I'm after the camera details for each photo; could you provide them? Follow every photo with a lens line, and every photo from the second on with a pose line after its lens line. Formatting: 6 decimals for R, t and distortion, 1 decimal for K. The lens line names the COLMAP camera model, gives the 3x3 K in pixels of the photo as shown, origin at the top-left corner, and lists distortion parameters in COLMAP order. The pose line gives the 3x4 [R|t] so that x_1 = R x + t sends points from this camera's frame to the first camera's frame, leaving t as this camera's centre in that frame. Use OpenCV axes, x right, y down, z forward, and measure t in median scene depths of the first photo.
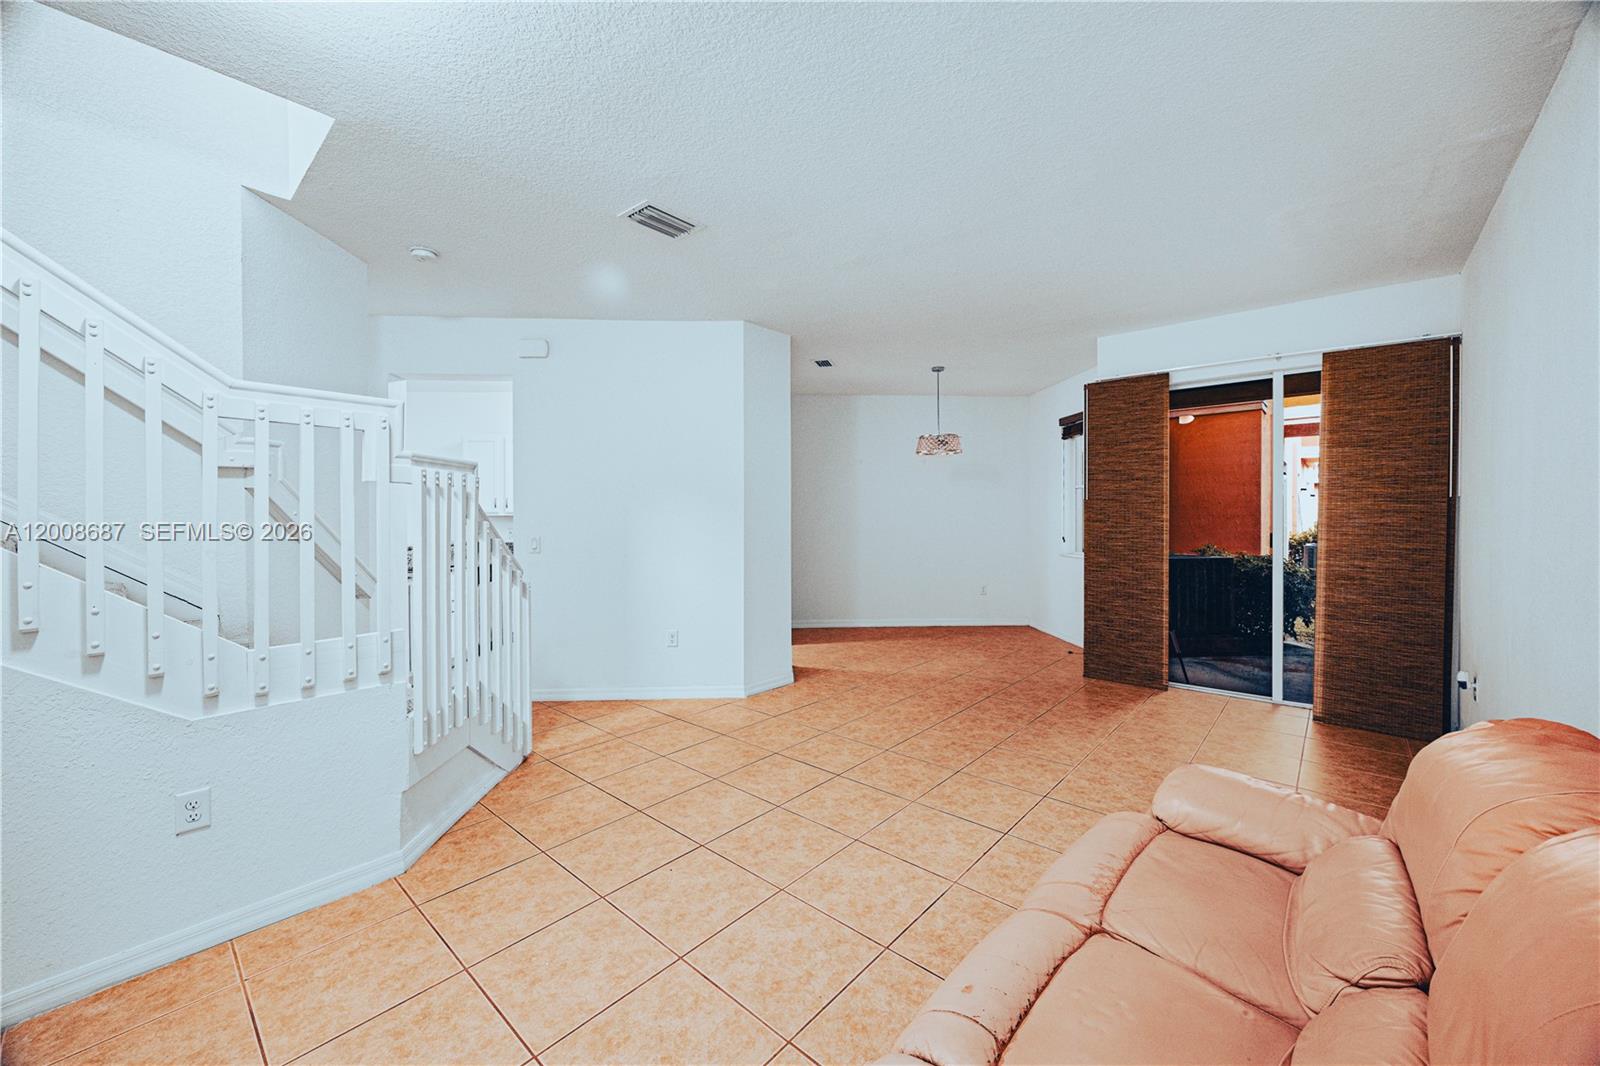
lens RADIAL K [[609.1, 0, 811.6], [0, 609.1, 513.4], [0, 0, 1]] dist [-0.003271, 0.000213]
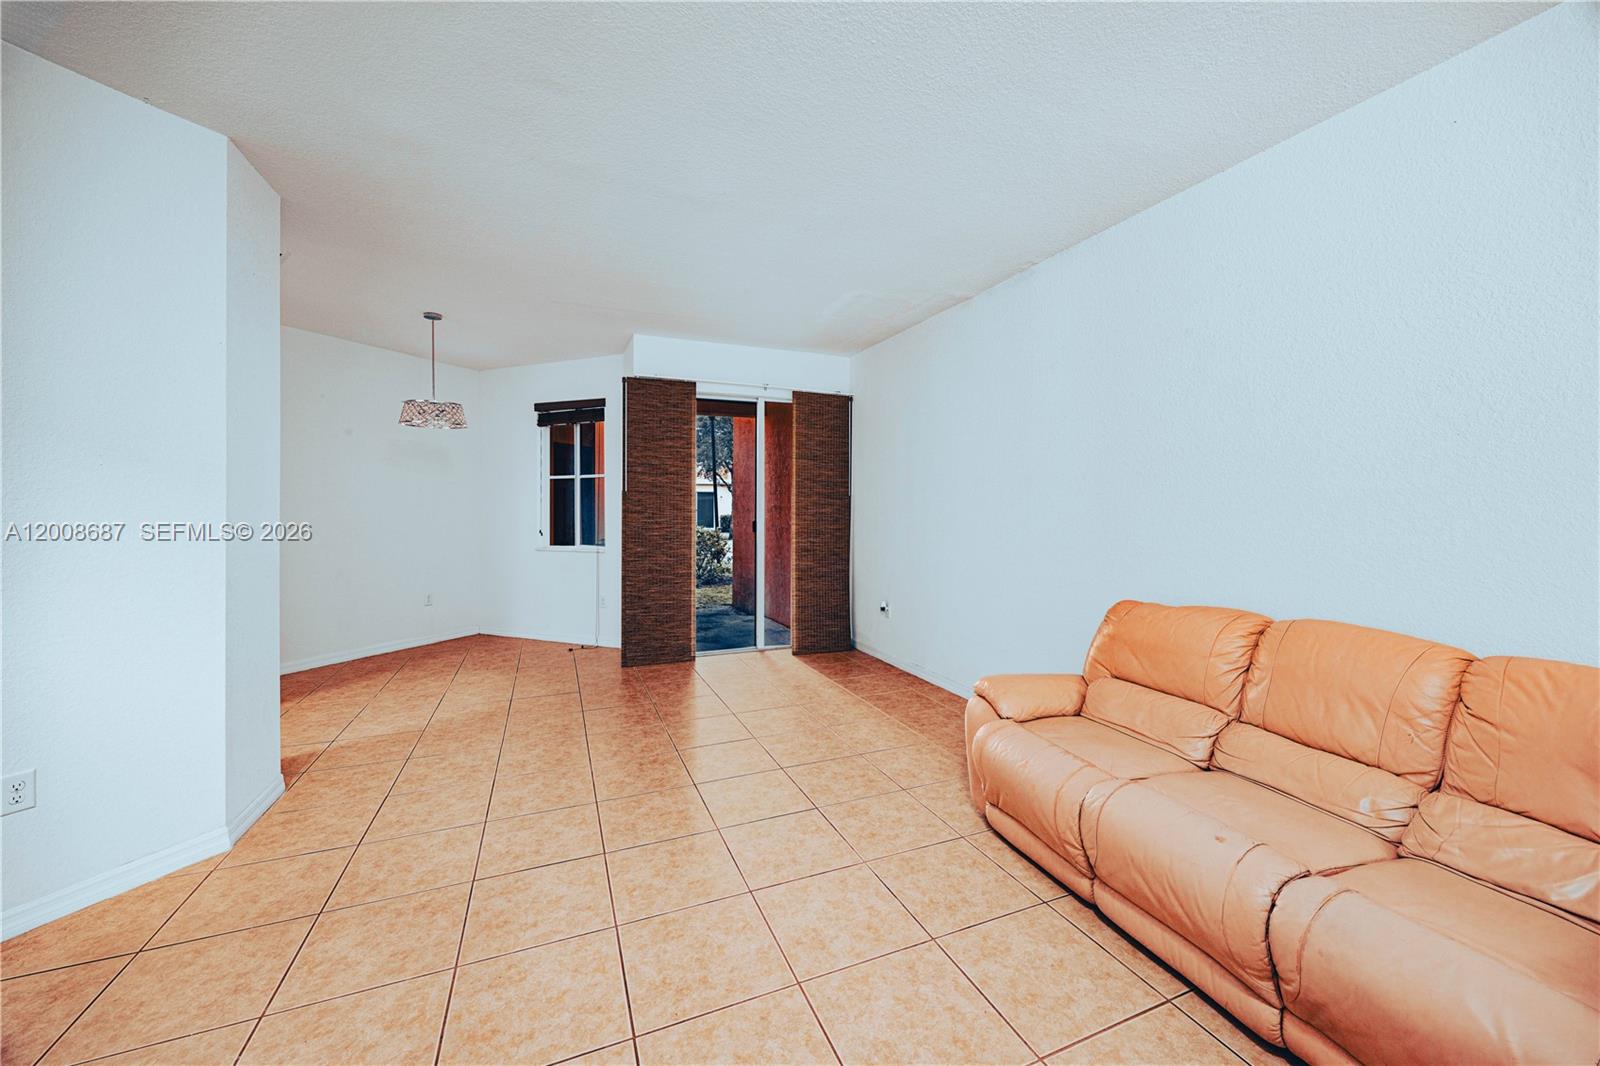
lens RADIAL K [[609.1, 0, 810.2], [0, 609.1, 510.4], [0, 0, 1]] dist [-0.003271, 0.000213]
pose [[0.443447, -0.004834, 0.896287, -0.411627], [-0.002078, 0.999977, 0.006422, 0.002171], [-0.896298, -0.004710, 0.443427, 0.355992]]
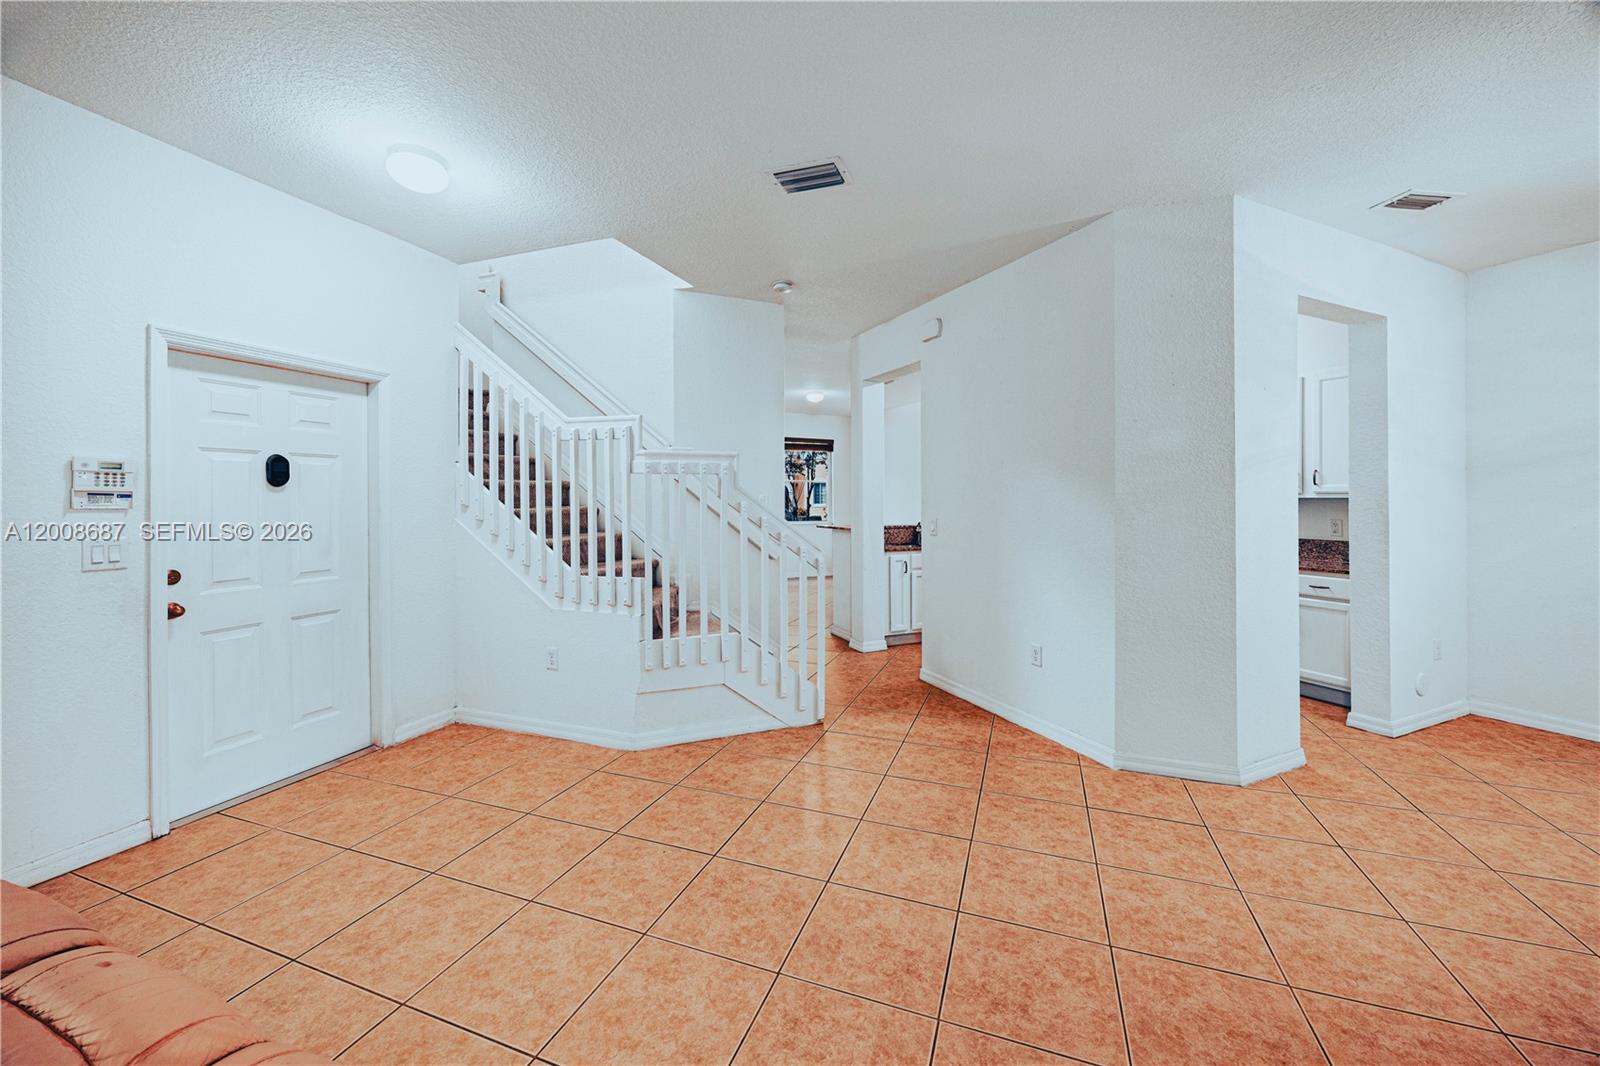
lens RADIAL K [[609.1, 0, 806.9], [0, 609.1, 526.4], [0, 0, 1]] dist [-0.003271, 0.000213]
pose [[0.351661, 0.043638, -0.935110, 0.454948], [0.004356, 0.998826, 0.048250, -0.002871], [0.936117, -0.021041, 0.351058, 0.512114]]
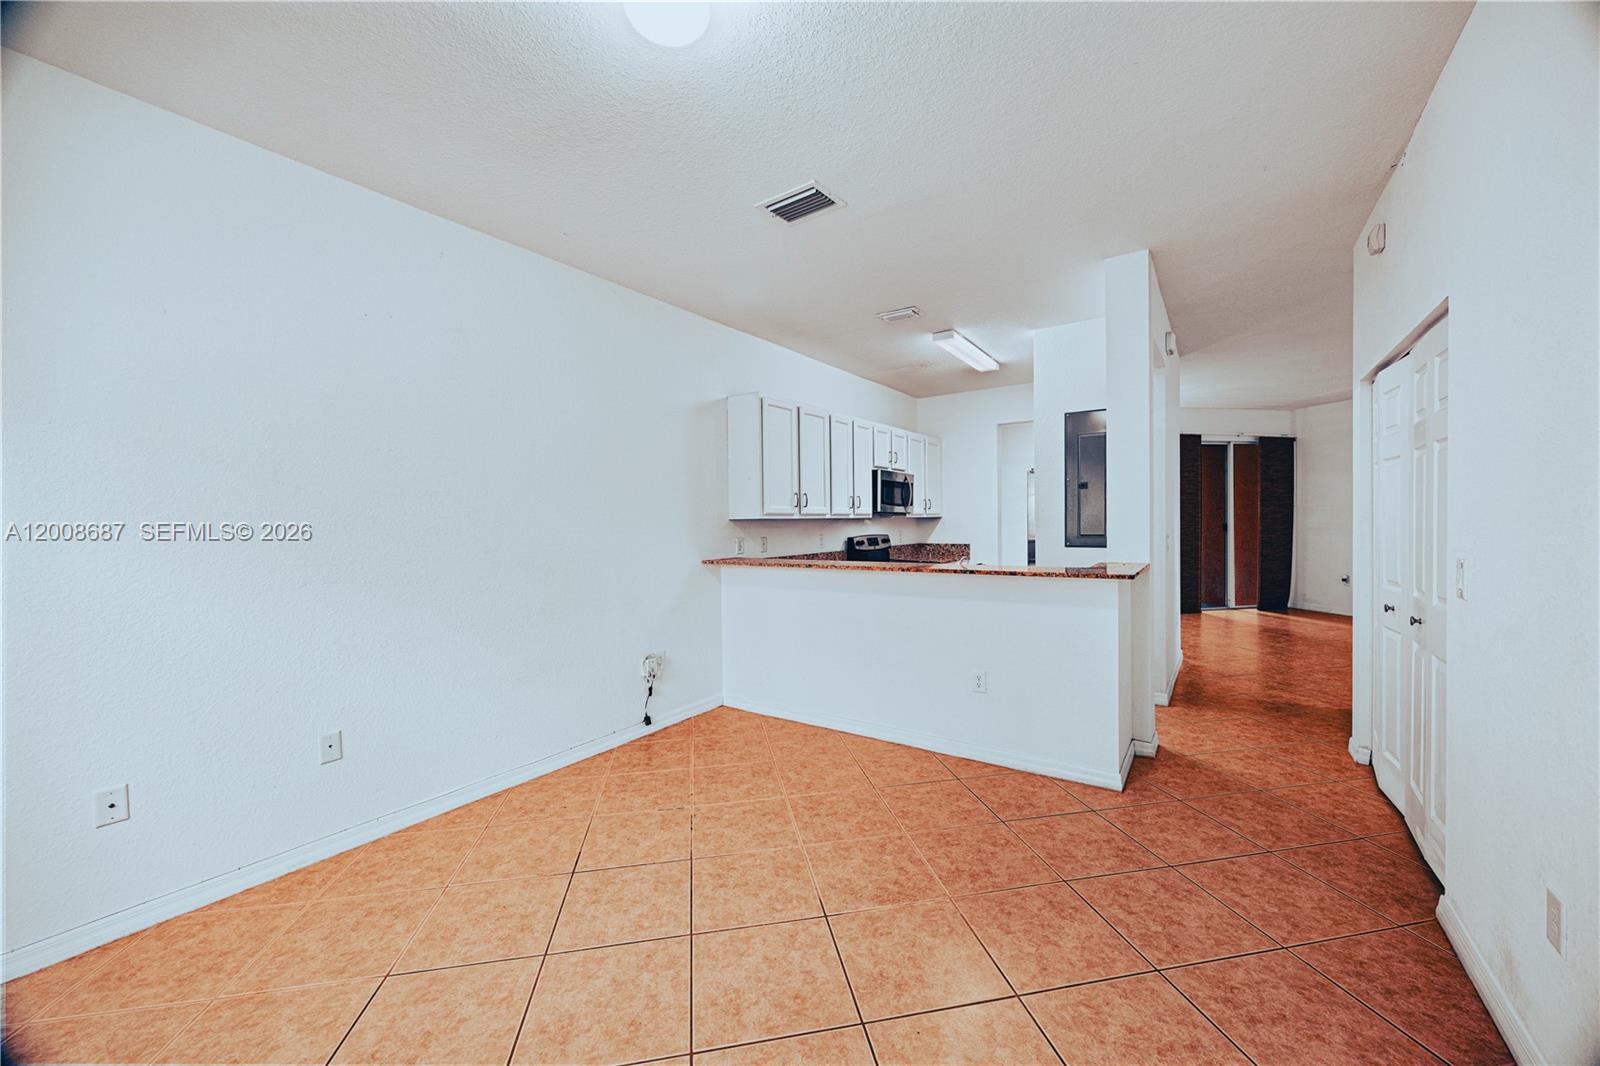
lens RADIAL K [[609.1, 0, 806.4], [0, 609.1, 538.7], [0, 0, 1]] dist [-0.003271, 0.000213]
pose [[0.623964, -0.028973, 0.780916, -1.823006], [0.011852, 0.999548, 0.027615, 0.012526], [-0.781363, -0.007976, 0.624026, 0.940926]]
